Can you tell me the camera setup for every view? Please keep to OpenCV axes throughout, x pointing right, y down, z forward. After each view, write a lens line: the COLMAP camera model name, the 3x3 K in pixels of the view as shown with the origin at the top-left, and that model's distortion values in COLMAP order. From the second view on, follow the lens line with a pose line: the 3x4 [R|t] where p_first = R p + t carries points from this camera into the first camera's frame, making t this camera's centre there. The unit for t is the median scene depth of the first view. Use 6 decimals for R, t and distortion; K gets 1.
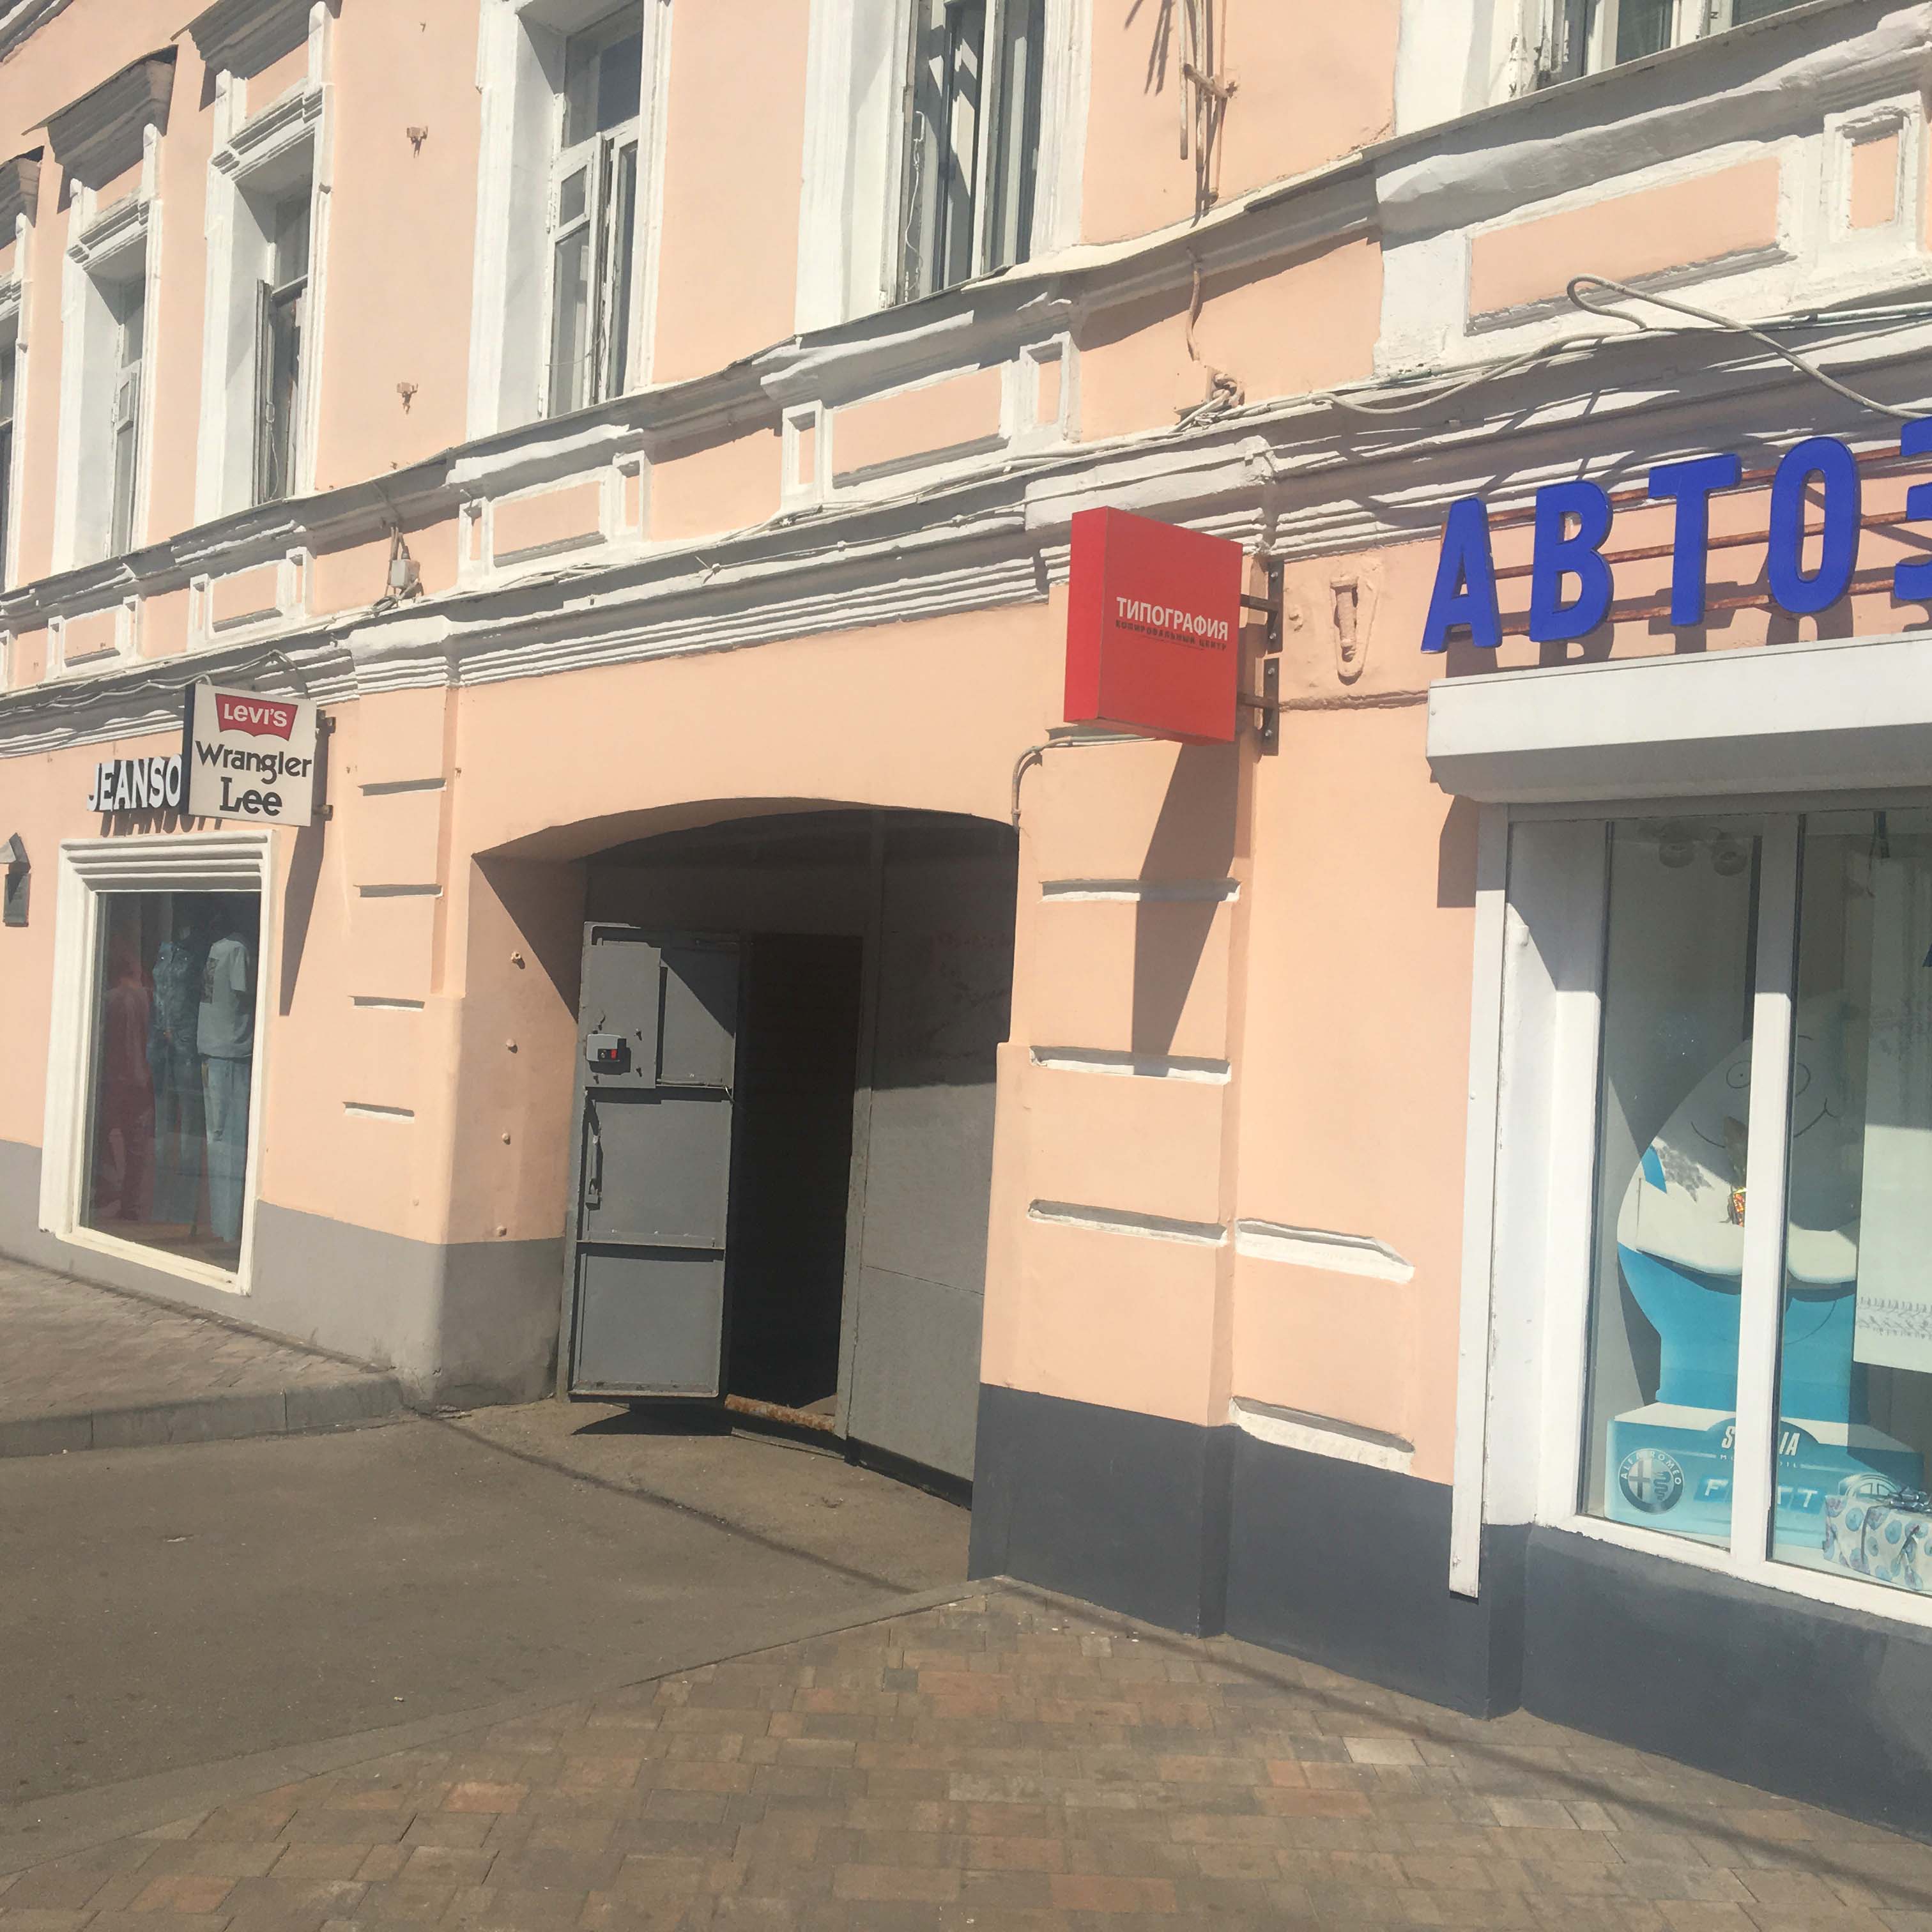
lens RADIAL K [[2195.2, 0, 964.5], [0, 2195.2, 966.9], [0, 0, 1]] dist [0.120188, 0.000000]
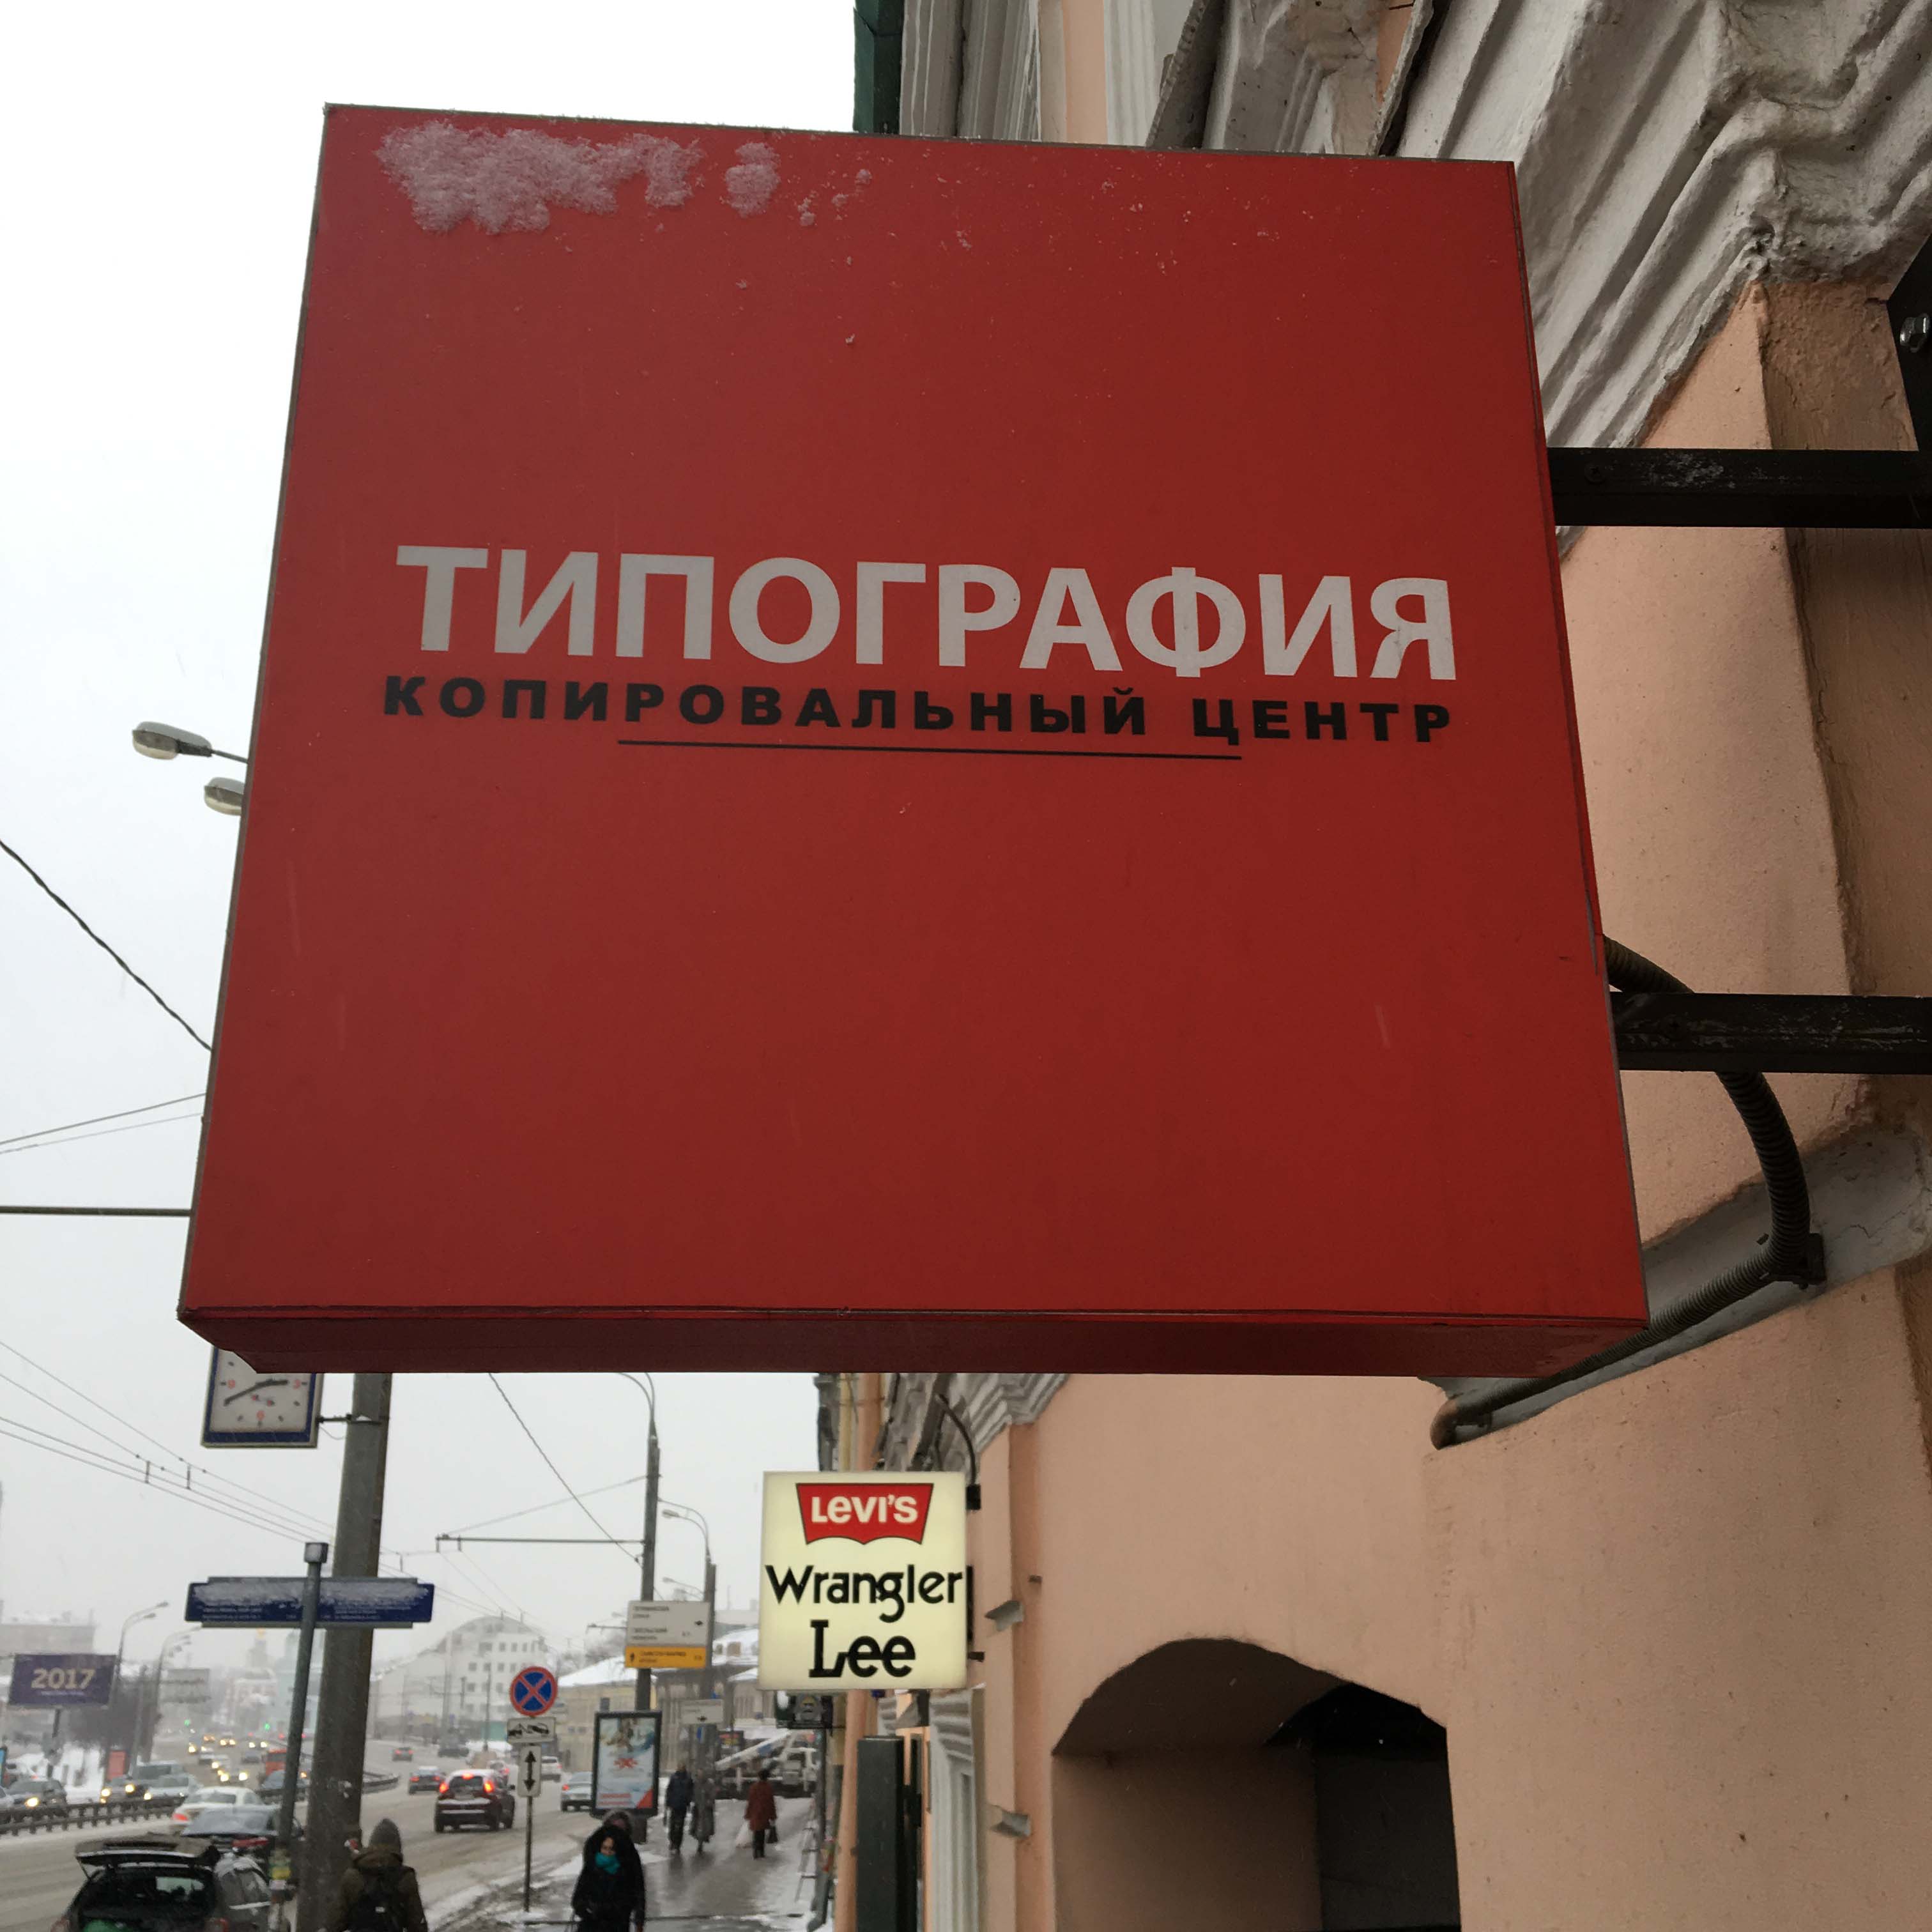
lens RADIAL K [[2195.2, 0, 967.9], [0, 2195.2, 961.0], [0, 0, 1]] dist [0.120188, 0.000000]
pose [[0.771738, -0.251629, -0.584040, 0.107993], [0.052227, 0.940364, -0.336136, -0.047454], [0.633792, 0.228906, 0.738857, 0.523592]]
